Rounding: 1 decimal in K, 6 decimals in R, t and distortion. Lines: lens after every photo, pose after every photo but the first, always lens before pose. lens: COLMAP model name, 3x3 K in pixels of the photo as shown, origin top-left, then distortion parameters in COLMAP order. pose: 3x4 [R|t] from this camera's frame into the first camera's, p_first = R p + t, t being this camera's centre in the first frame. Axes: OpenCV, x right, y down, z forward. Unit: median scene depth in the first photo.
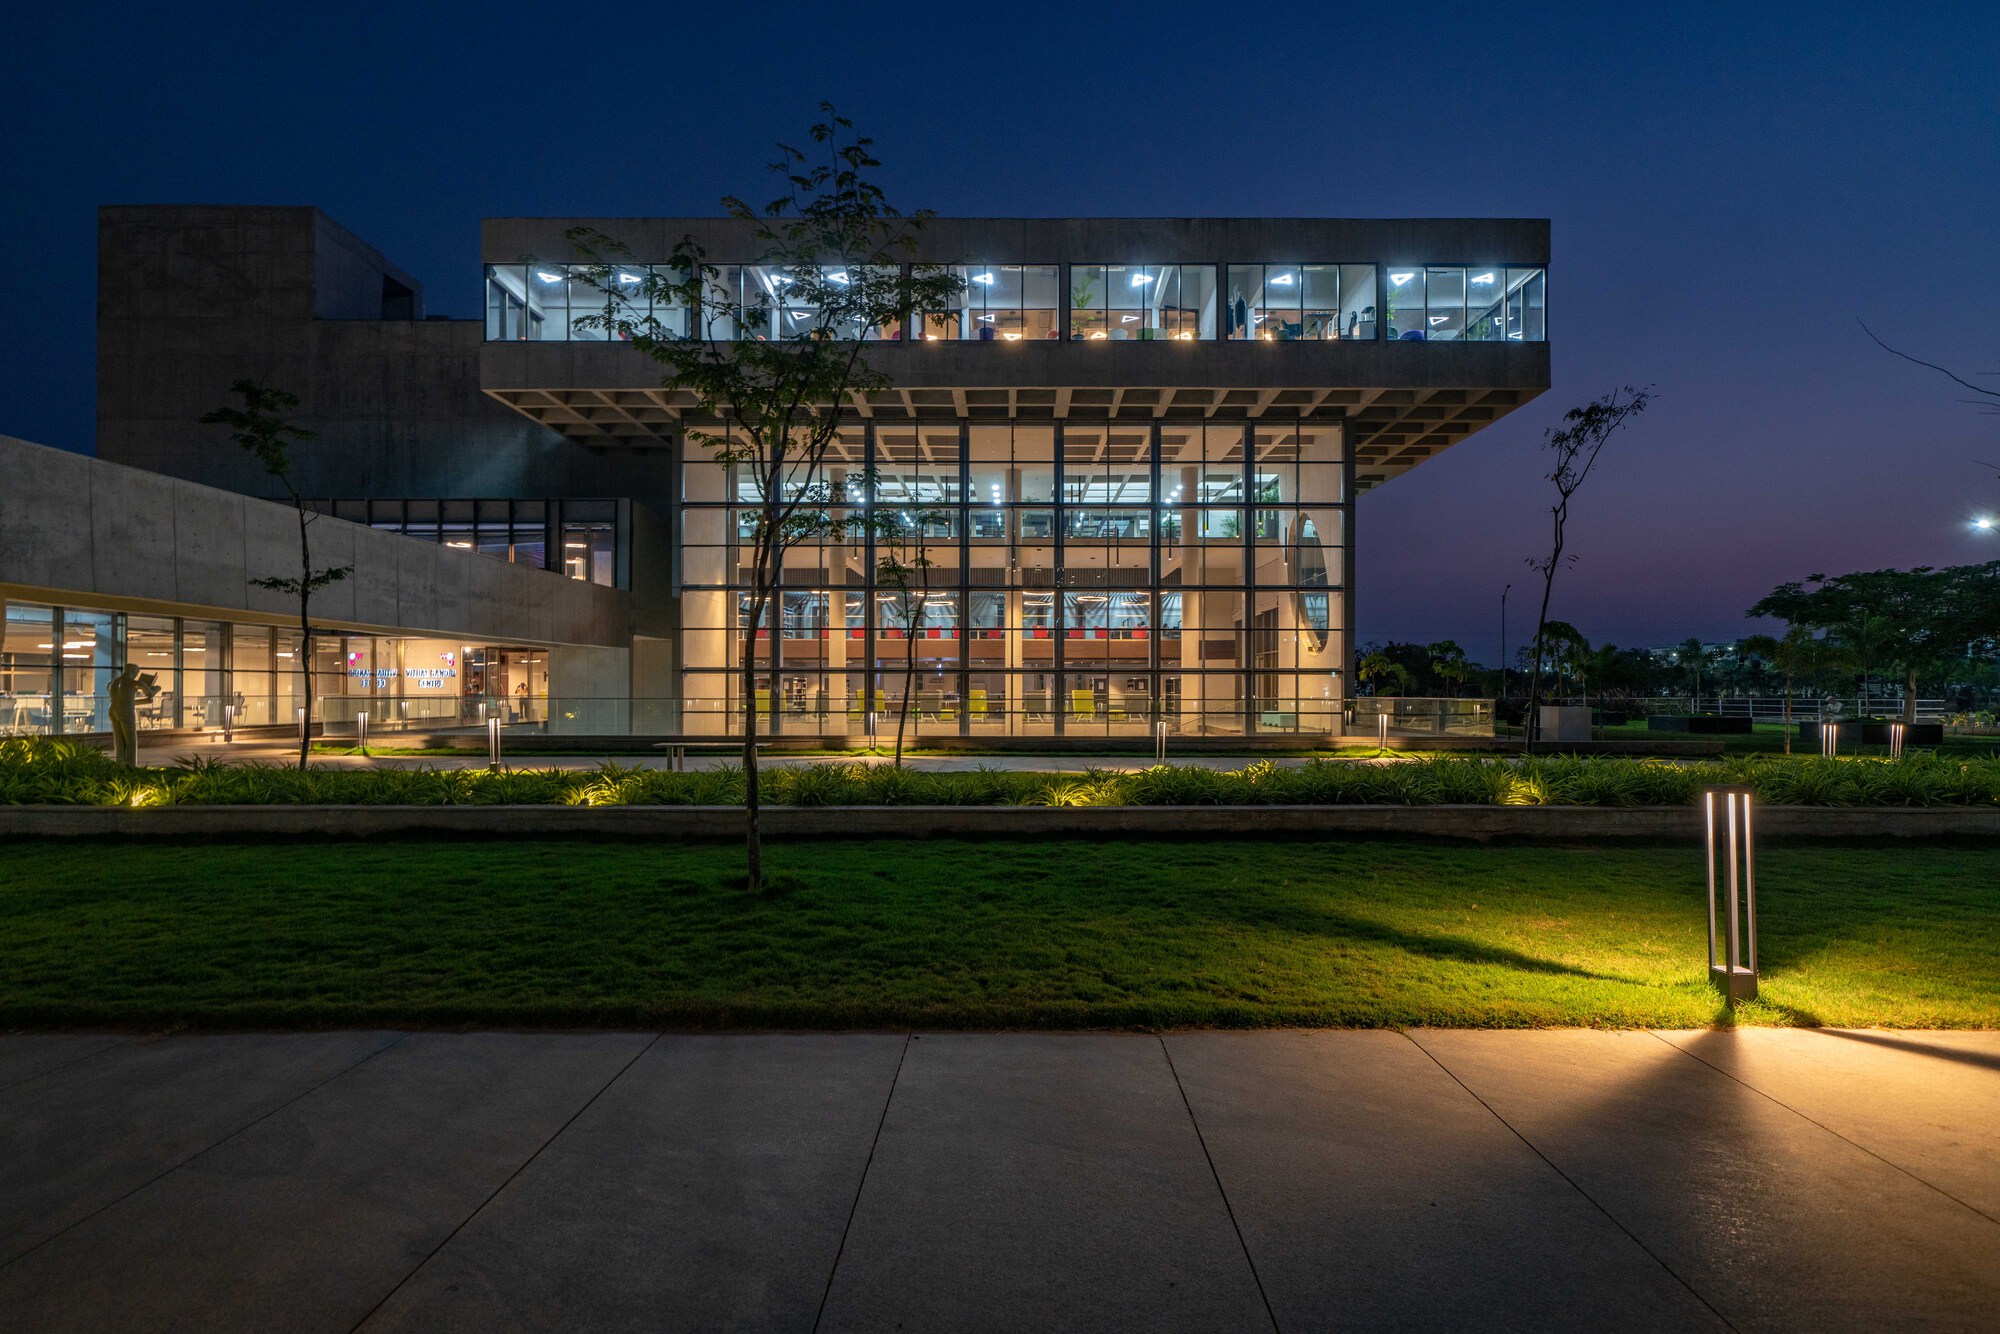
lens RADIAL K [[990.5, 0, 1003.2], [0, 990.5, 682.1], [0, 0, 1]] dist [0.006727, 0.000187]
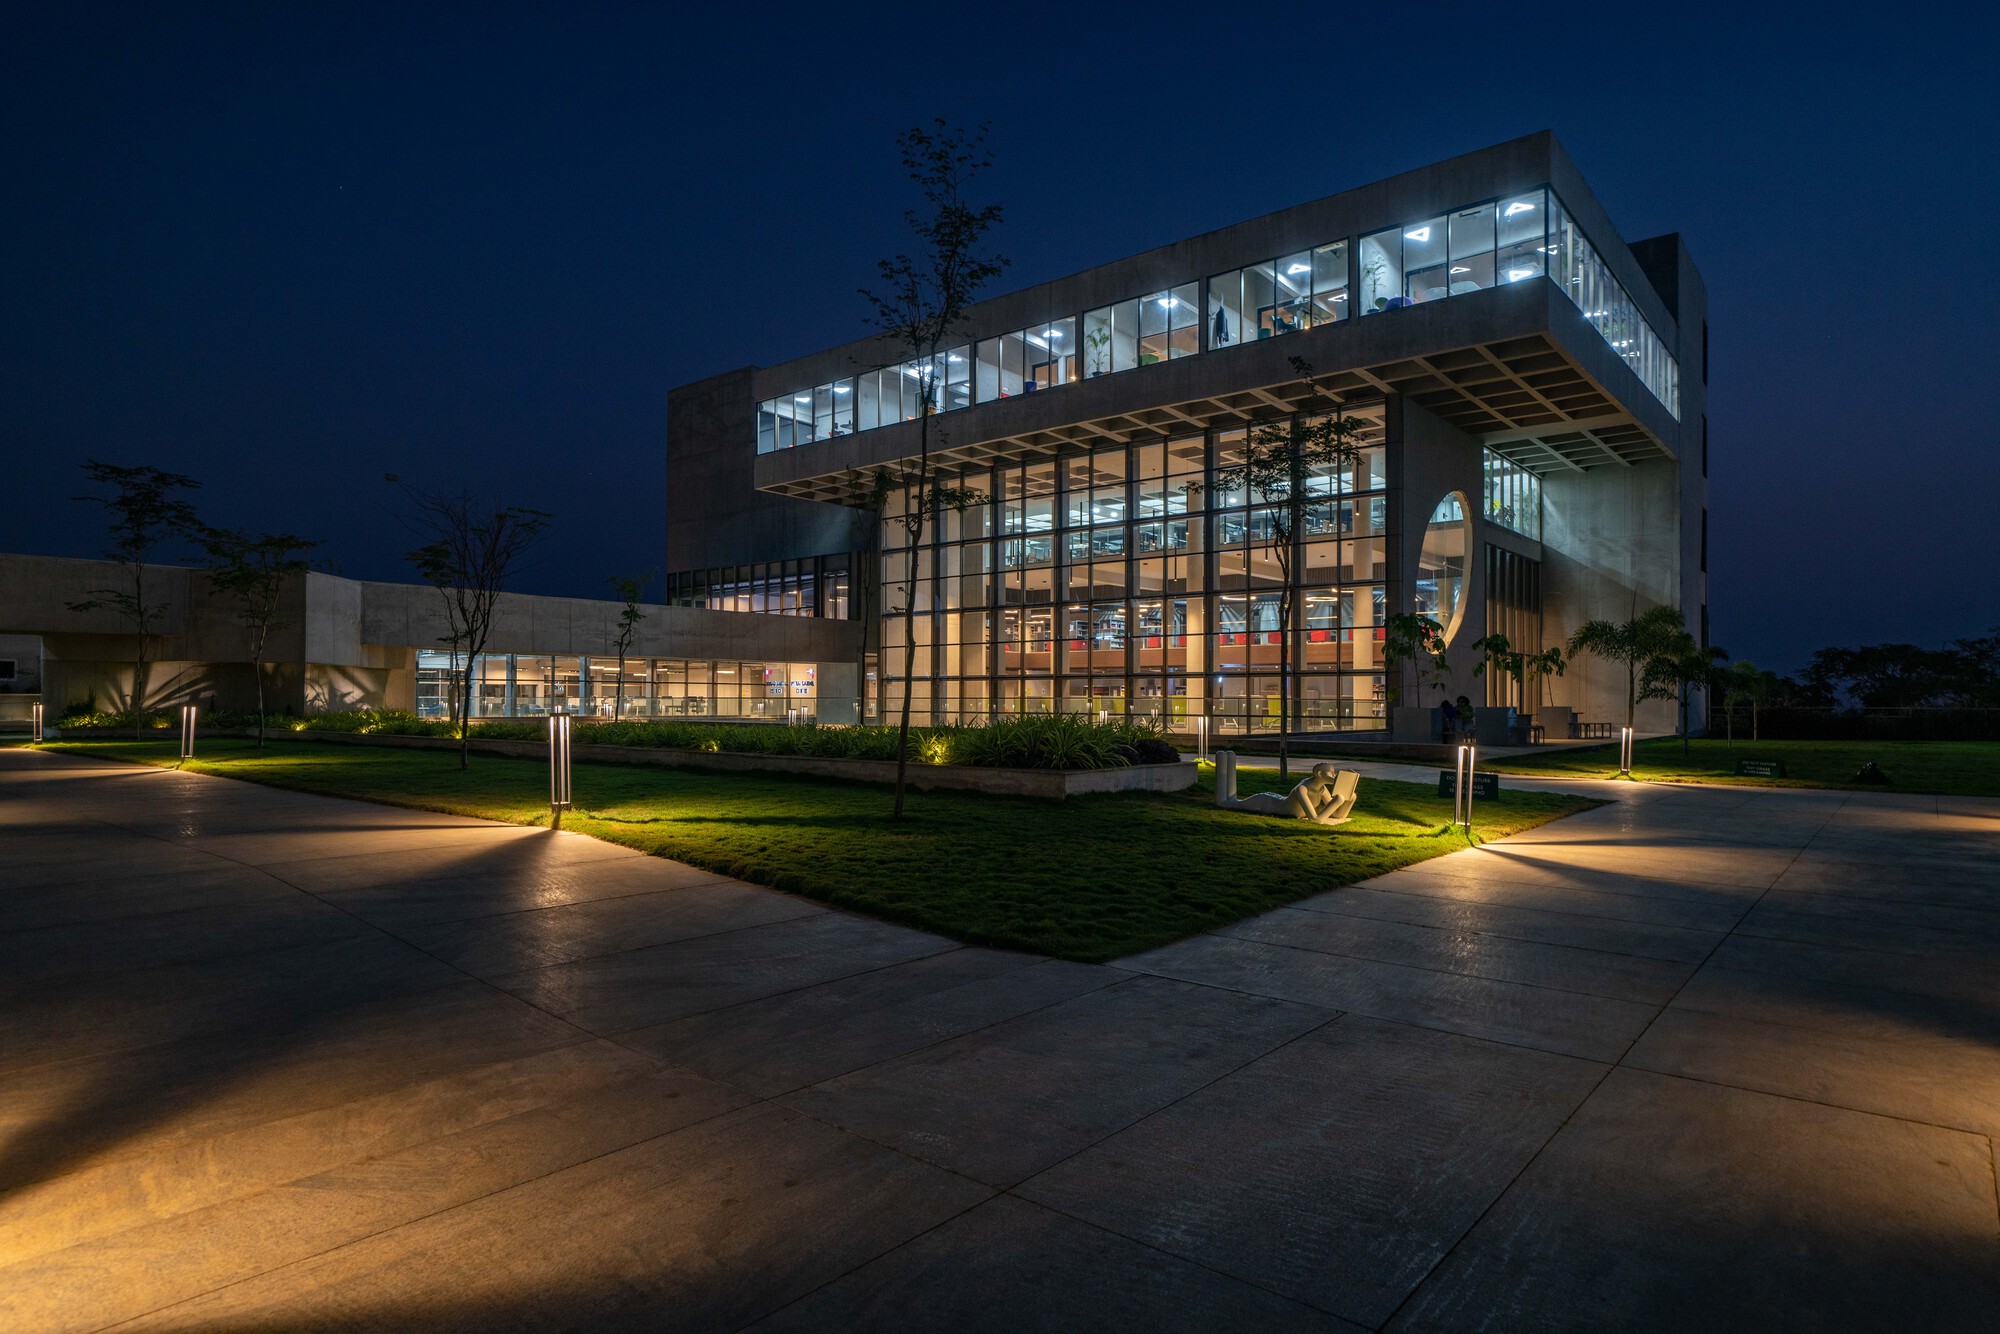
lens RADIAL K [[1086.5, 0, 1000.9], [0, 1086.5, 672.7], [0, 0, 1]] dist [0.027337, -0.000140]
pose [[0.767266, -0.012381, -0.641209, 0.721948], [0.004434, 0.999892, -0.014001, 0.001270], [0.641313, 0.007899, 0.767239, 0.002125]]
